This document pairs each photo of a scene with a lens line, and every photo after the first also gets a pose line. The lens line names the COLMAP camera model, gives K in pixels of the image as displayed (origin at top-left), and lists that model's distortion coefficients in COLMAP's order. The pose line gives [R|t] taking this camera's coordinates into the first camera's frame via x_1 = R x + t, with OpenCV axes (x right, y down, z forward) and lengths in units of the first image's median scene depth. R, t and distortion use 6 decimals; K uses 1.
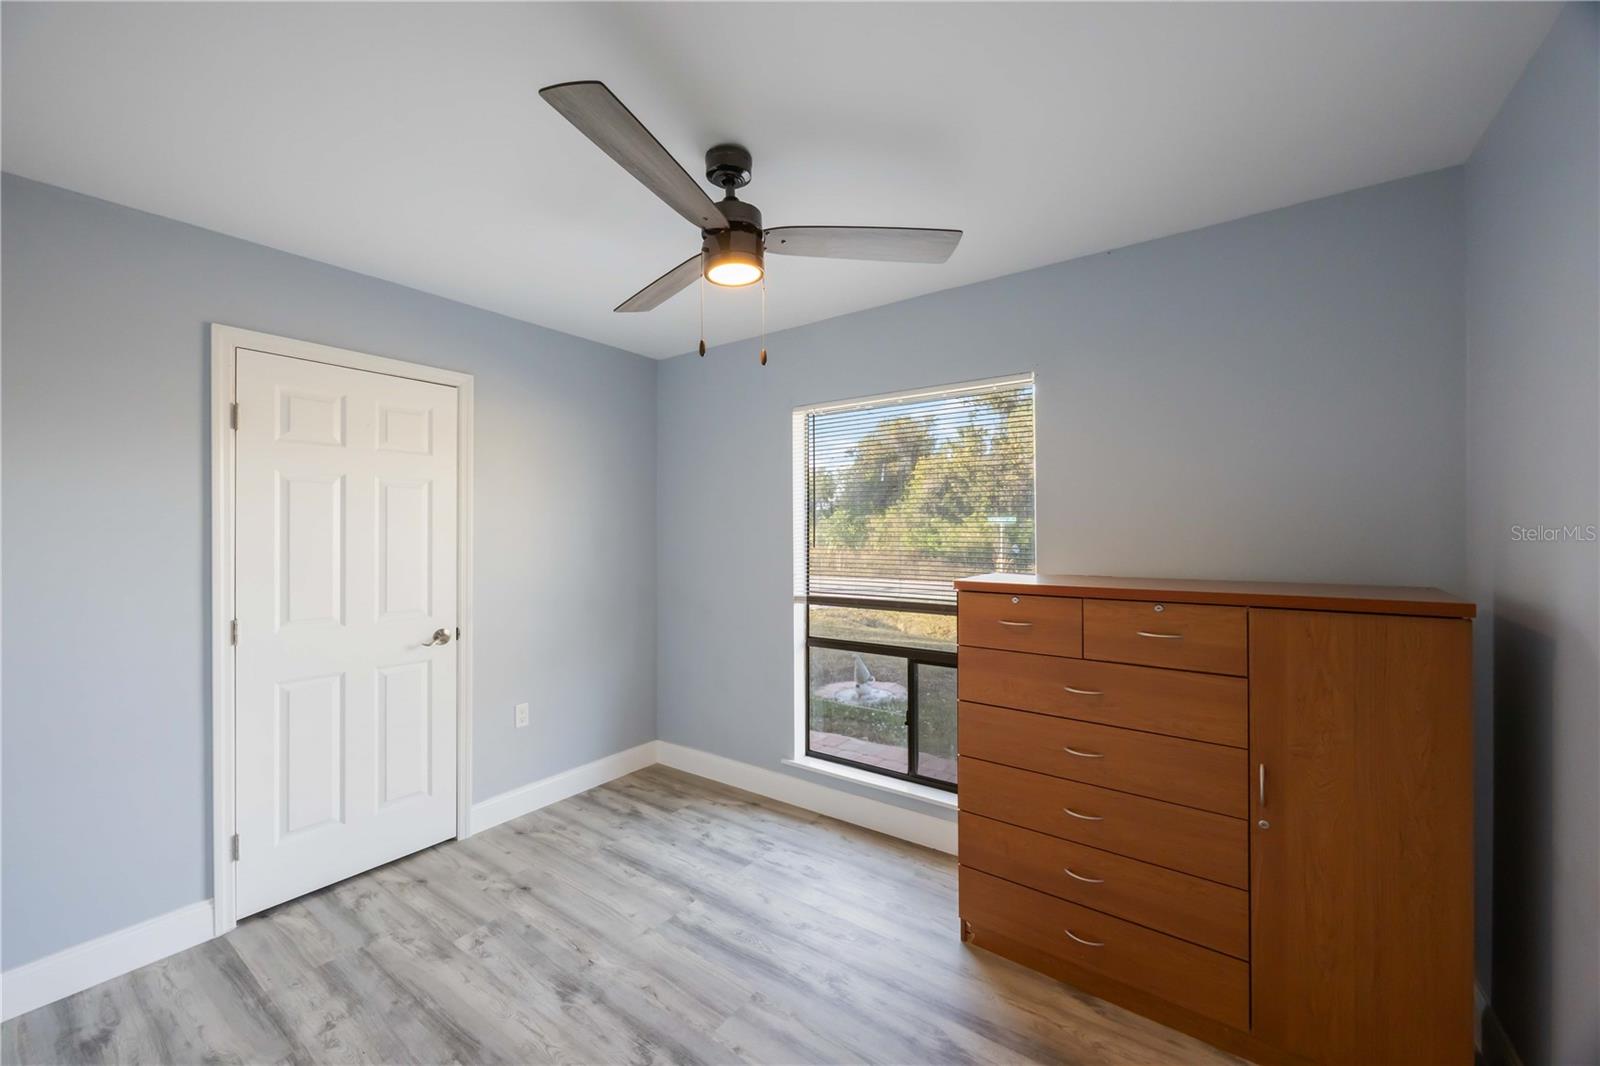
lens RADIAL K [[619.0, 0, 807.9], [0, 619.0, 527.4], [0, 0, 1]] dist [0.001203, -0.000218]
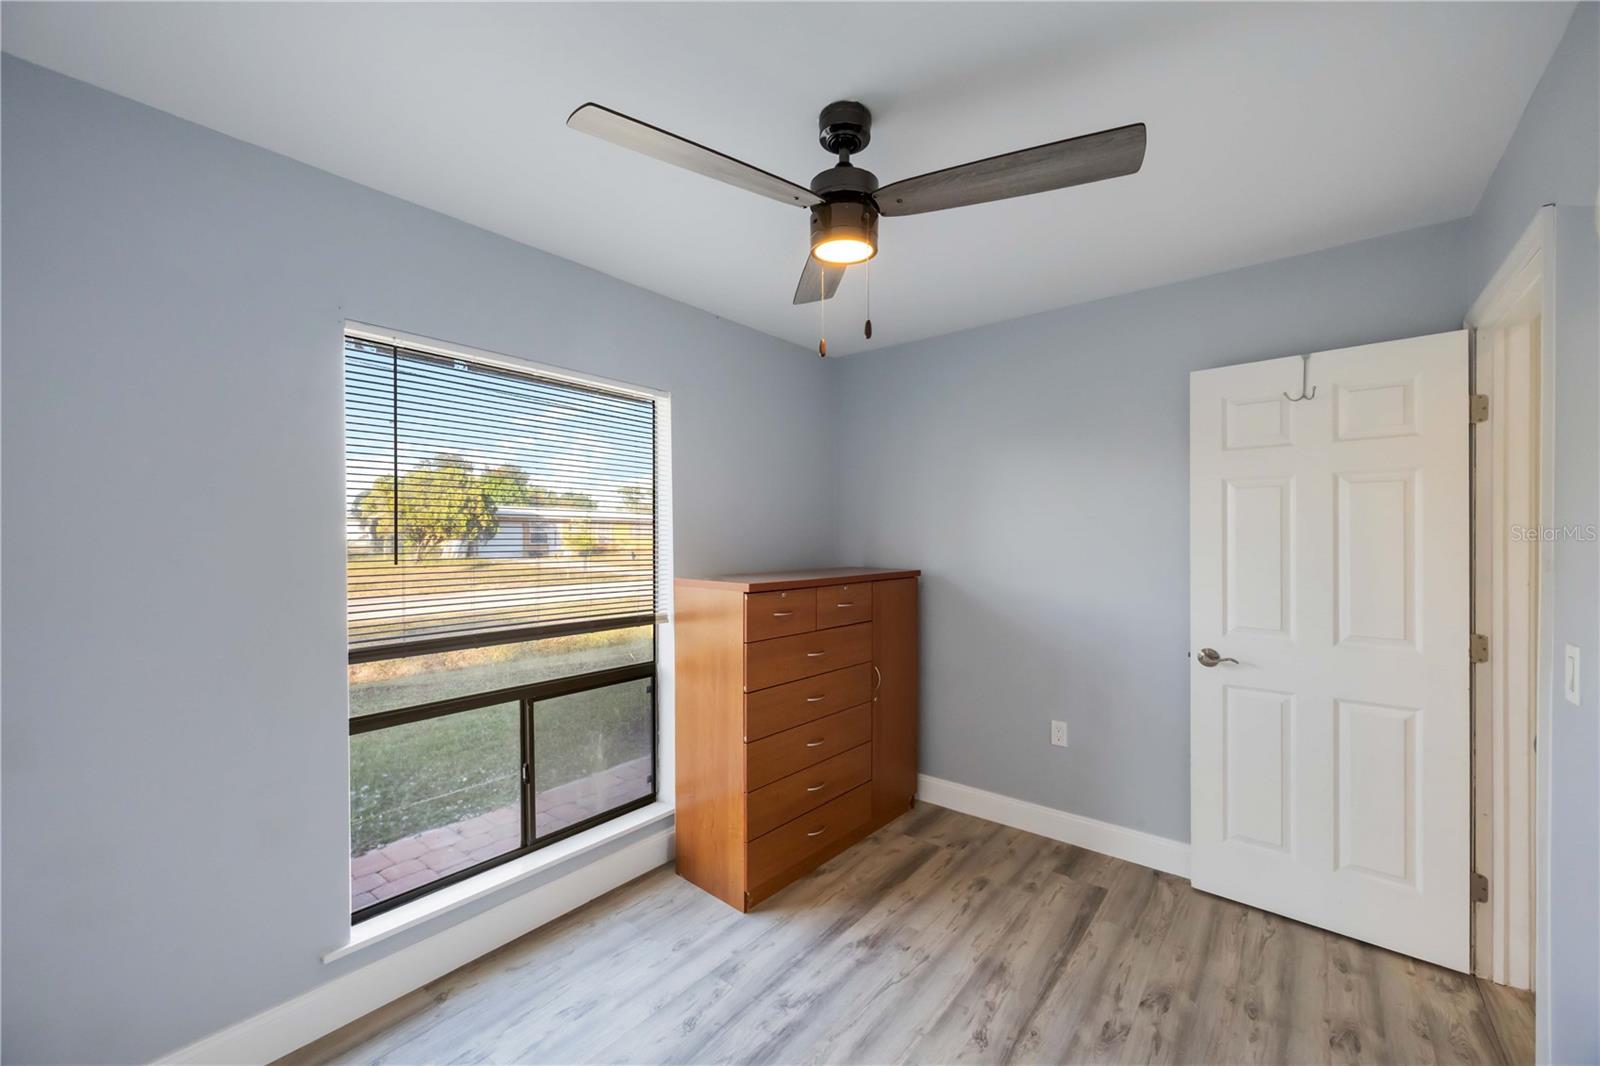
lens RADIAL K [[622.2, 0, 791.9], [0, 622.2, 535.3], [0, 0, 1]] dist [0.001398, 0.000298]
pose [[0.082724, 0.006663, 0.996550, -0.966068], [-0.004984, 0.999968, -0.006272, 0.007162], [-0.996560, -0.004448, 0.082754, 0.948194]]
